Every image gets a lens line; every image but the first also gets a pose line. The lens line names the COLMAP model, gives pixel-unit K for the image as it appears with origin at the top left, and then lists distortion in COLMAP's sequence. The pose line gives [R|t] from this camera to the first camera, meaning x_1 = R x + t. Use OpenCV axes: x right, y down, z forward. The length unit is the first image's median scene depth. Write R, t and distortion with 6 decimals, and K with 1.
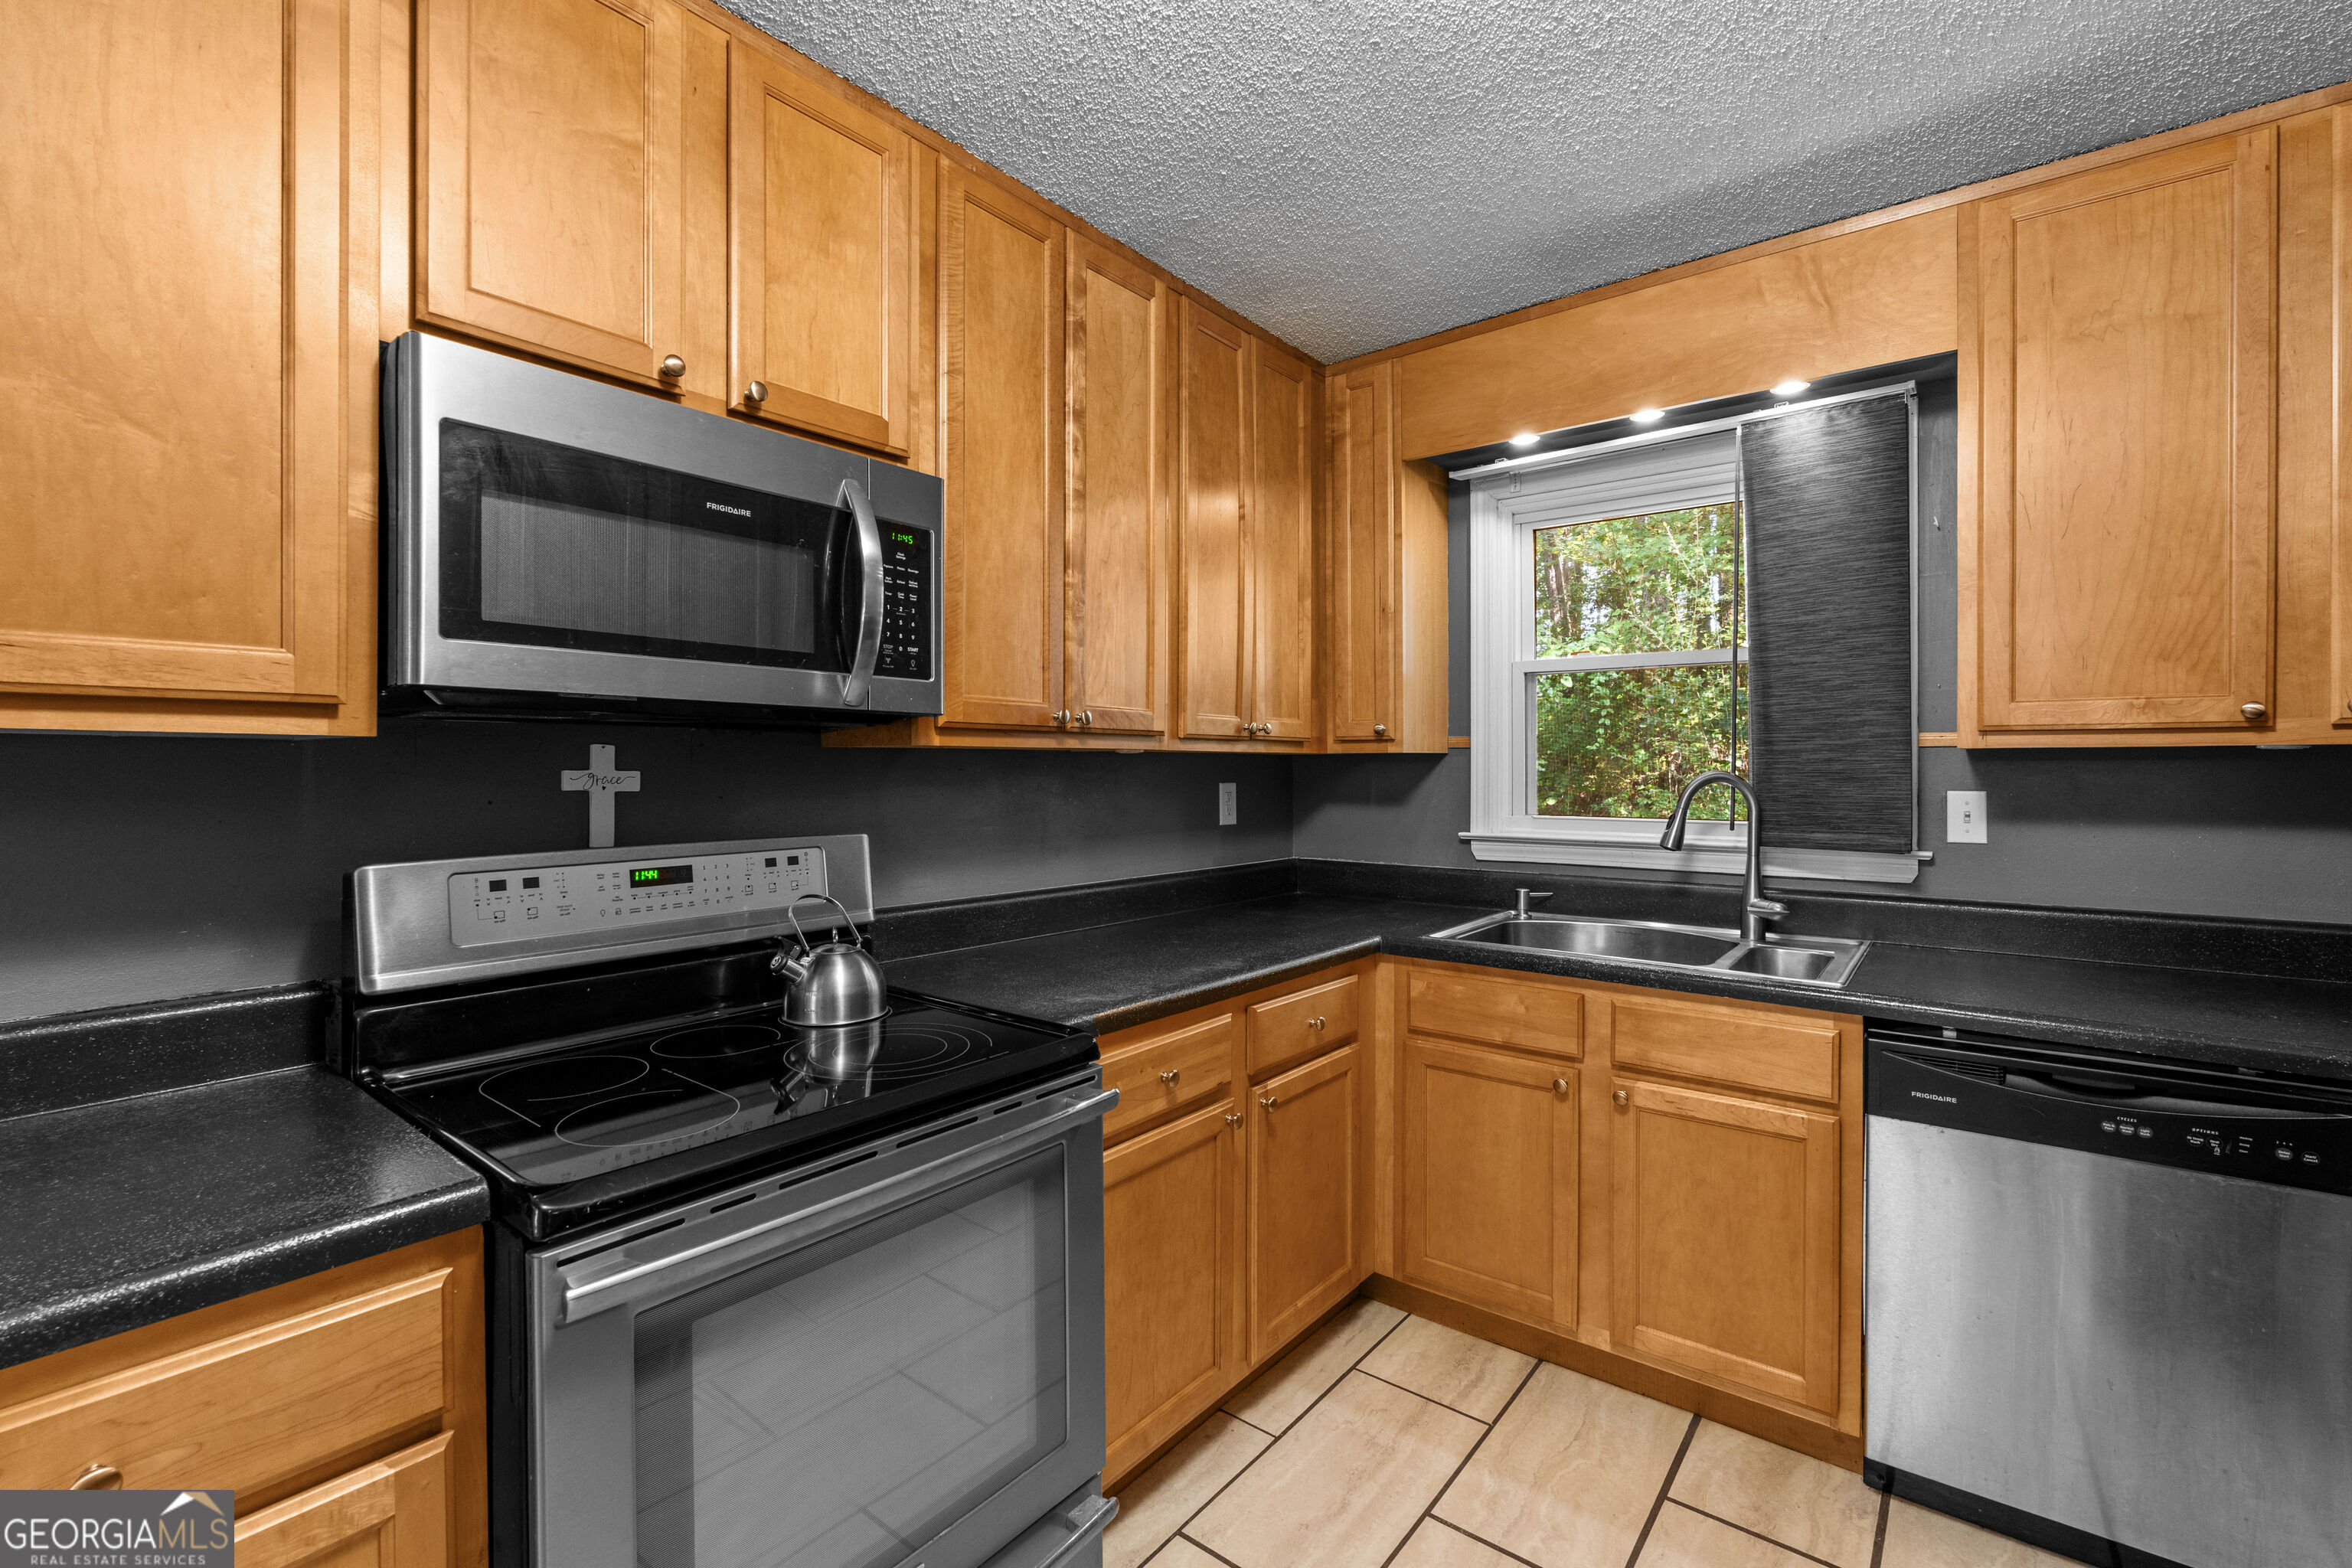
lens RADIAL K [[1043.8, 0, 1164.4], [0, 1043.8, 768.4], [0, 0, 1]] dist [0.000404, -0.001324]
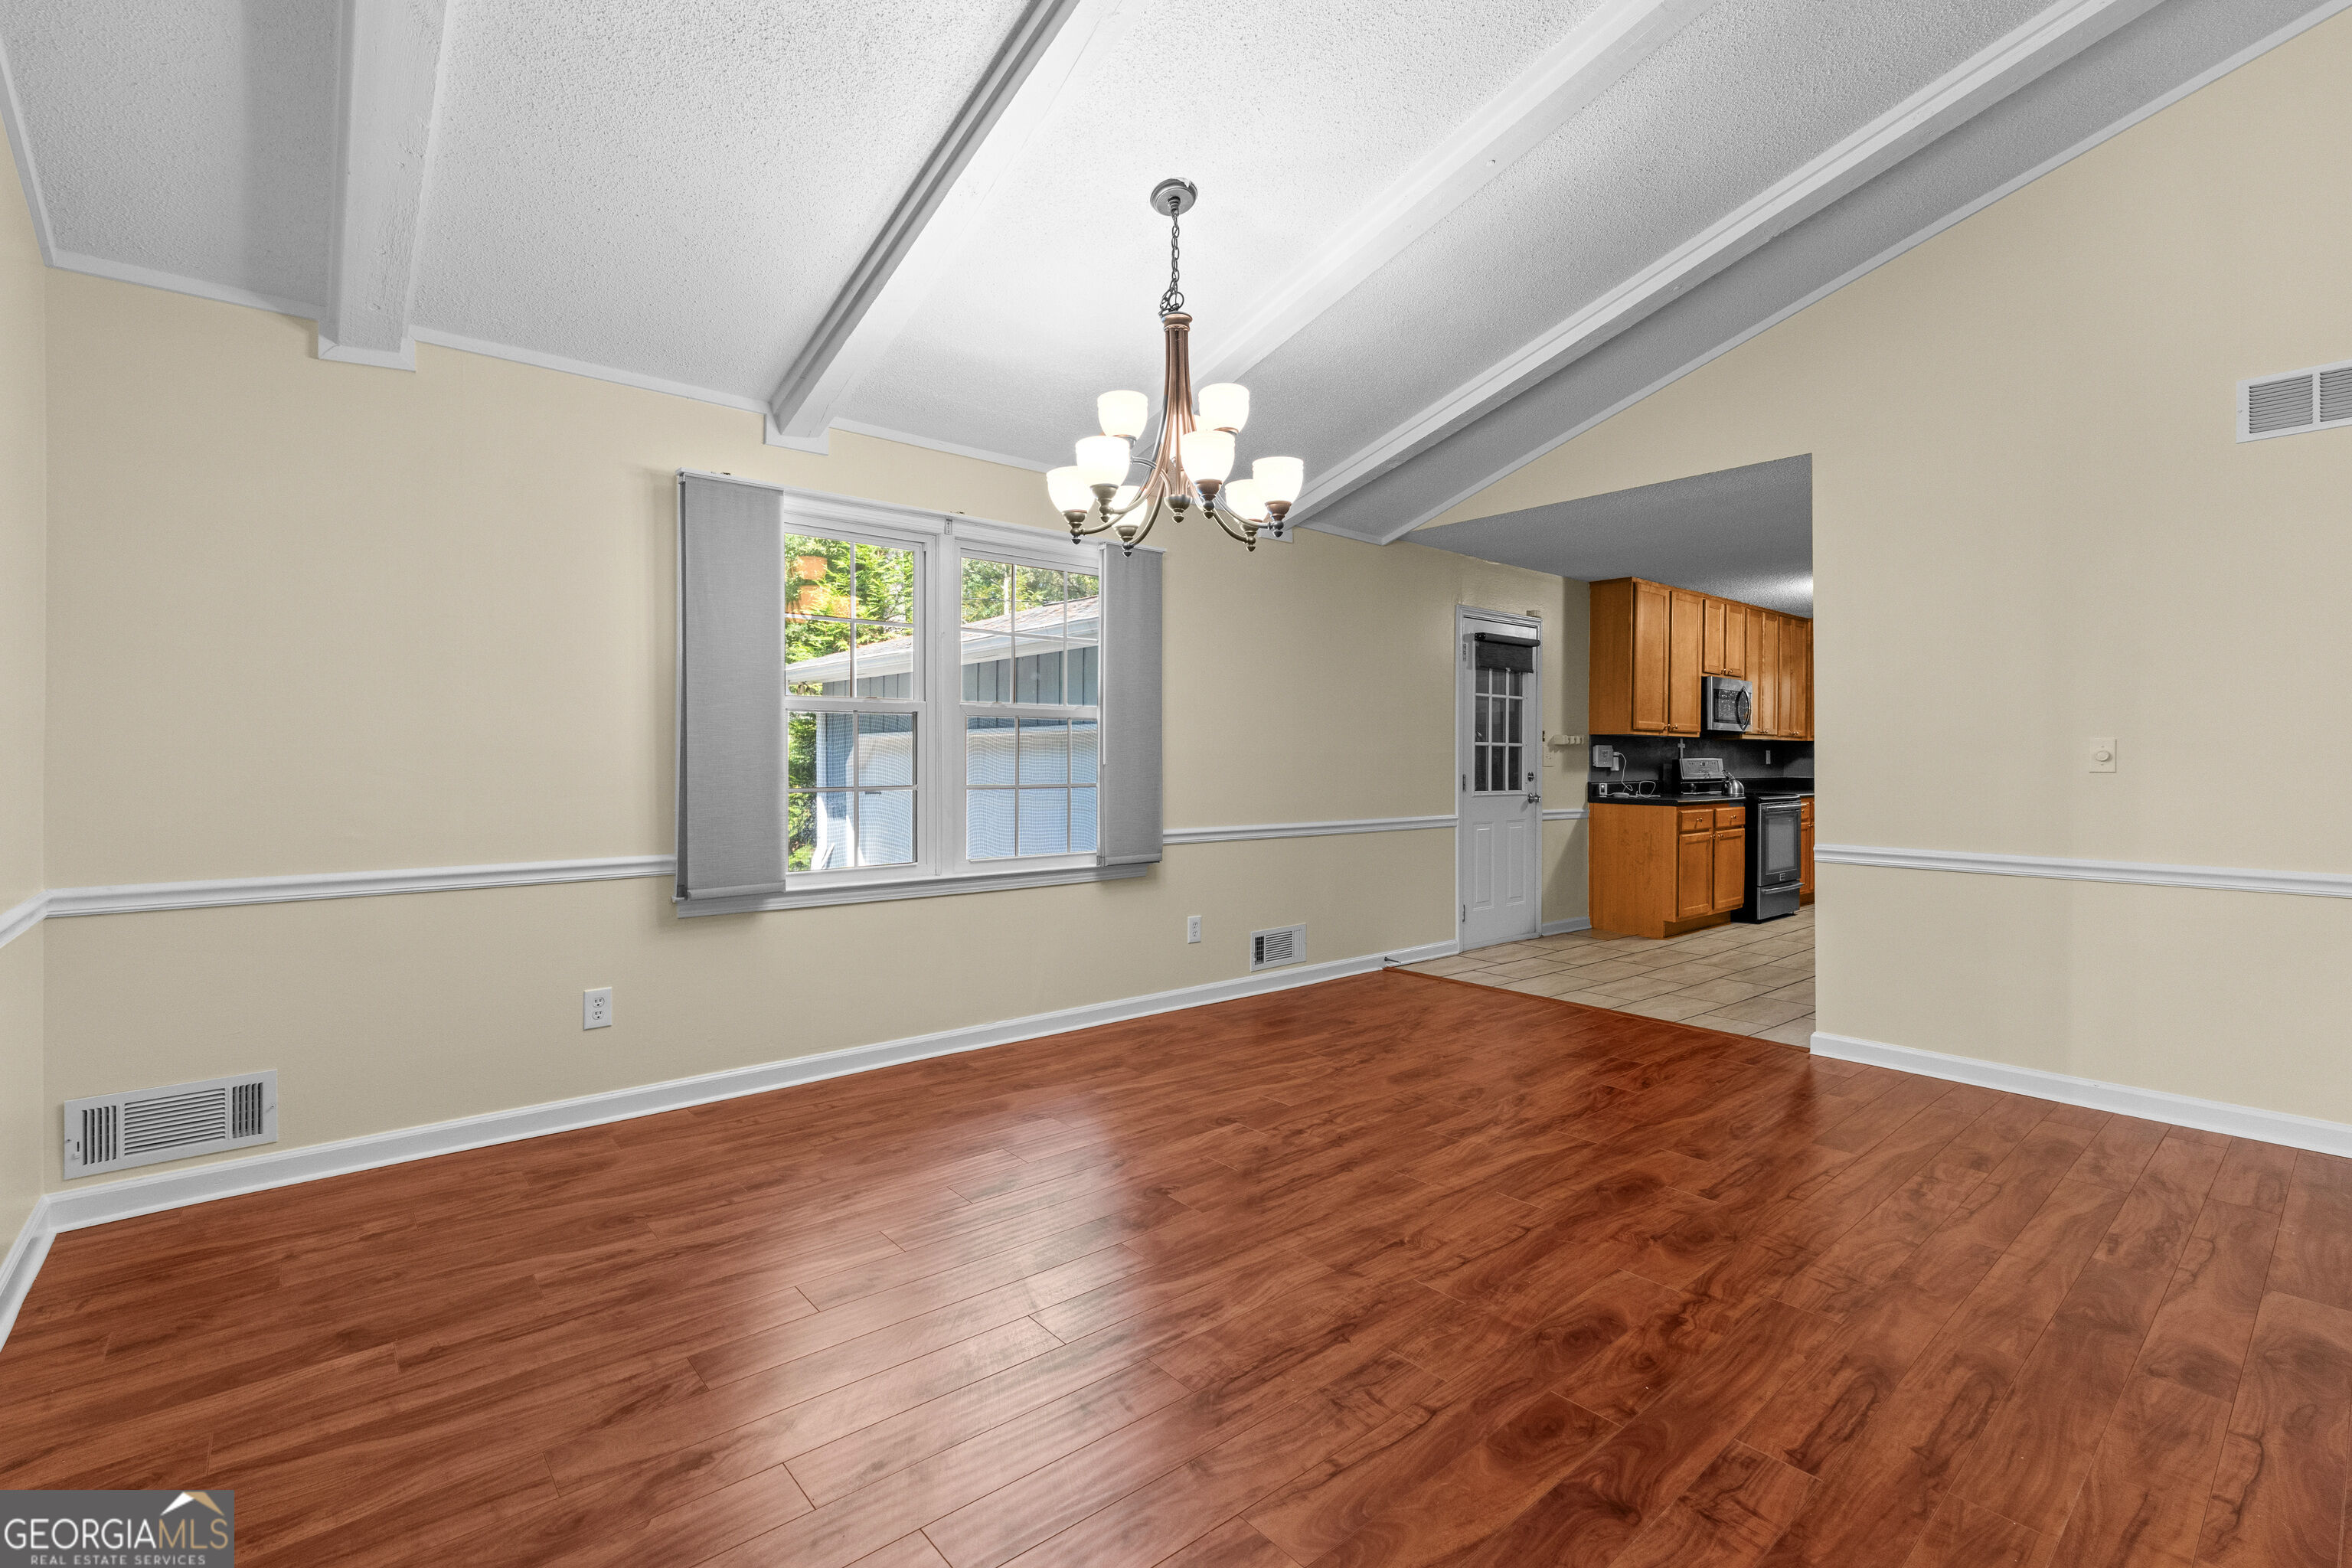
lens RADIAL K [[1043.8, 0, 1185.3], [0, 1043.8, 762.2], [0, 0, 1]] dist [0.000404, -0.001324]
pose [[0.981308, 0.009874, -0.192188, -1.413395], [-0.008928, 0.999943, 0.005789, 0.061498], [0.192234, -0.003965, 0.981341, -3.208543]]
